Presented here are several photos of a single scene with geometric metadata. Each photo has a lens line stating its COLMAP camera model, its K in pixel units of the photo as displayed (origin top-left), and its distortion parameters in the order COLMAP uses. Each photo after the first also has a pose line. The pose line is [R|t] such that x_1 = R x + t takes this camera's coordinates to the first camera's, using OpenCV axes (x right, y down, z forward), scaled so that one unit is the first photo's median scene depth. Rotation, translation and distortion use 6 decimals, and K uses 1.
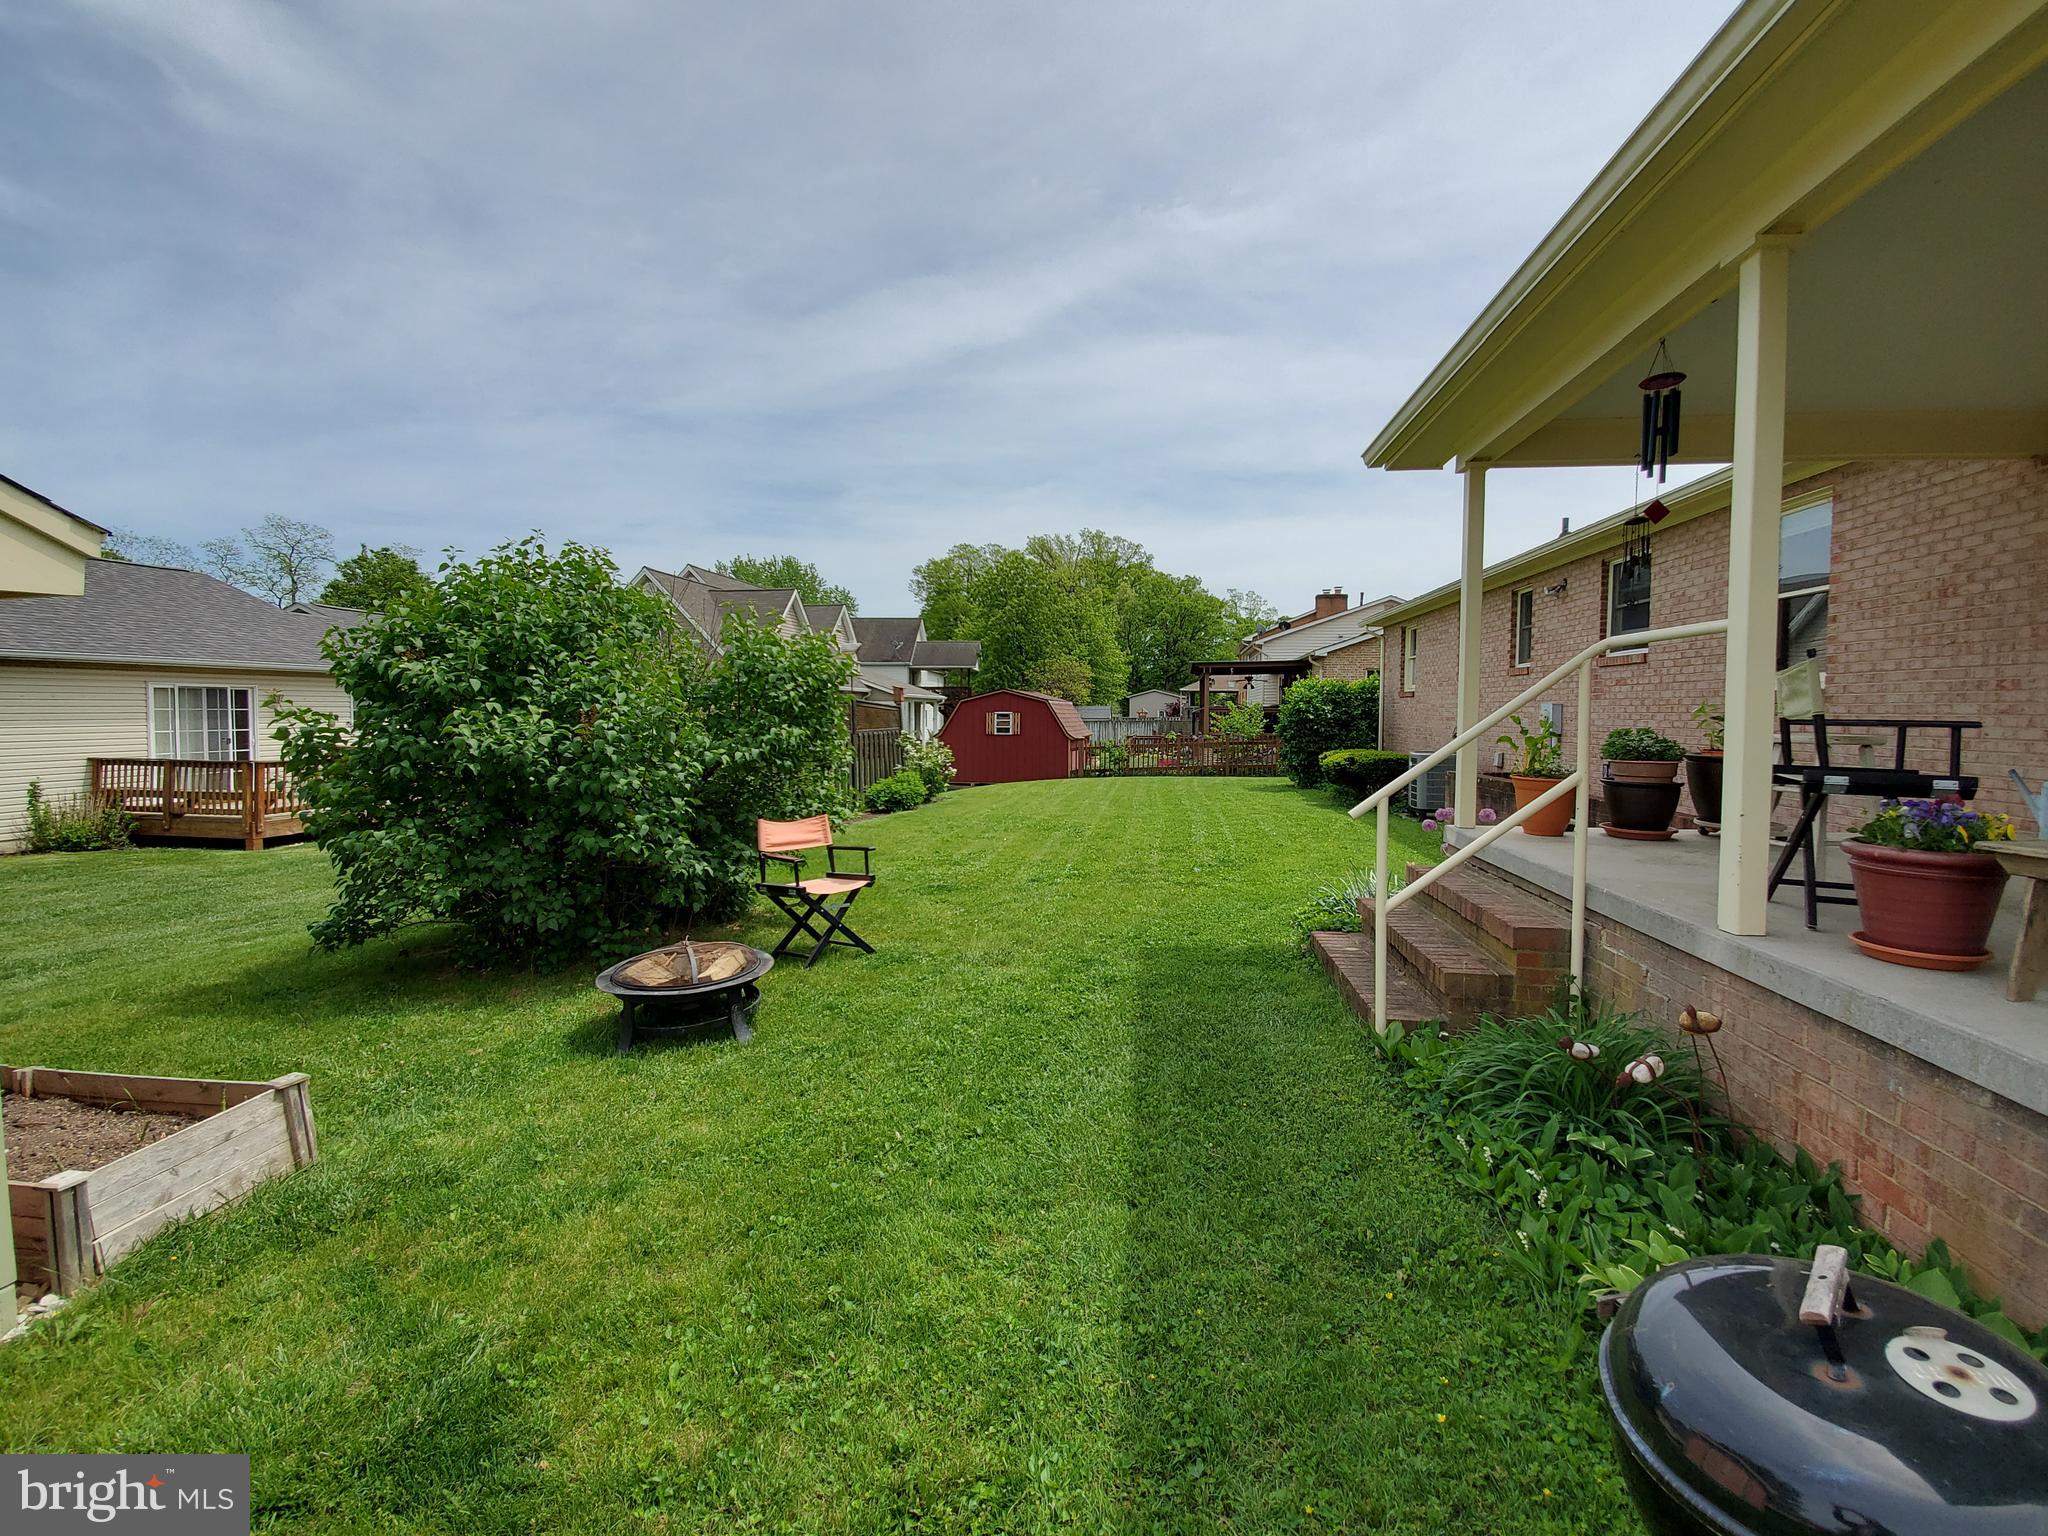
lens RADIAL K [[867.7, 0, 1020.7], [0, 867.7, 756.5], [0, 0, 1]] dist [0.019744, -0.018709]
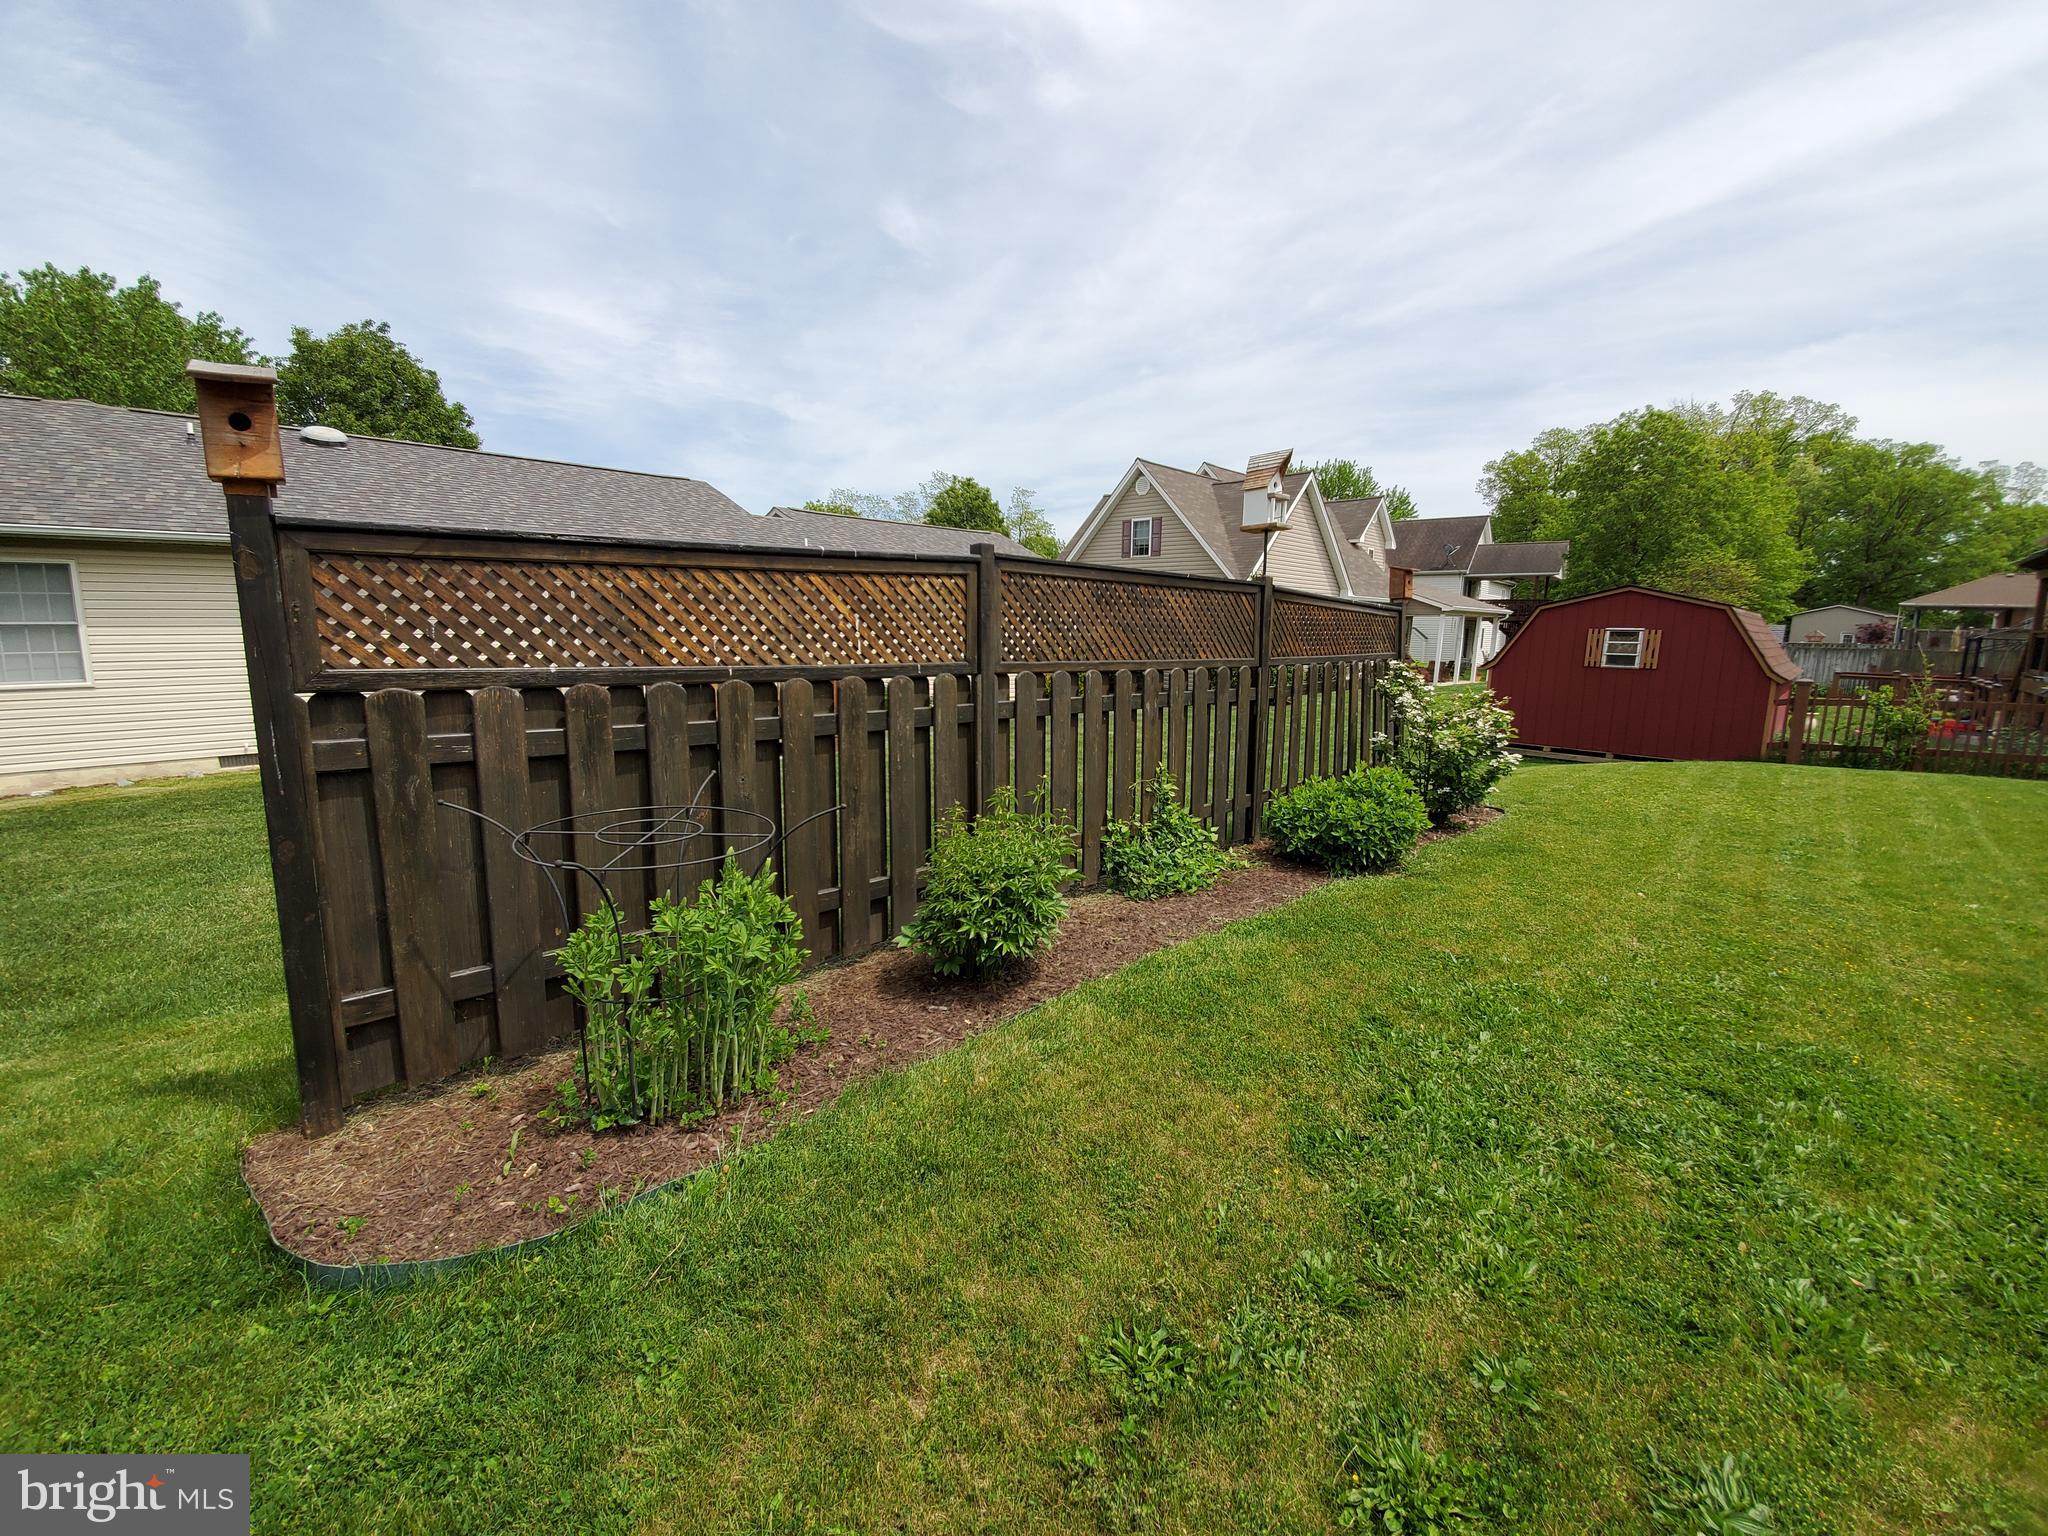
lens RADIAL K [[867.7, 0, 1020.7], [0, 867.7, 756.5], [0, 0, 1]] dist [0.019744, -0.018709]
pose [[0.829045, 0.096165, -0.550850, -0.044801], [-0.043517, 0.993209, 0.107896, -0.021353], [0.557485, -0.065480, 0.827600, 0.534239]]
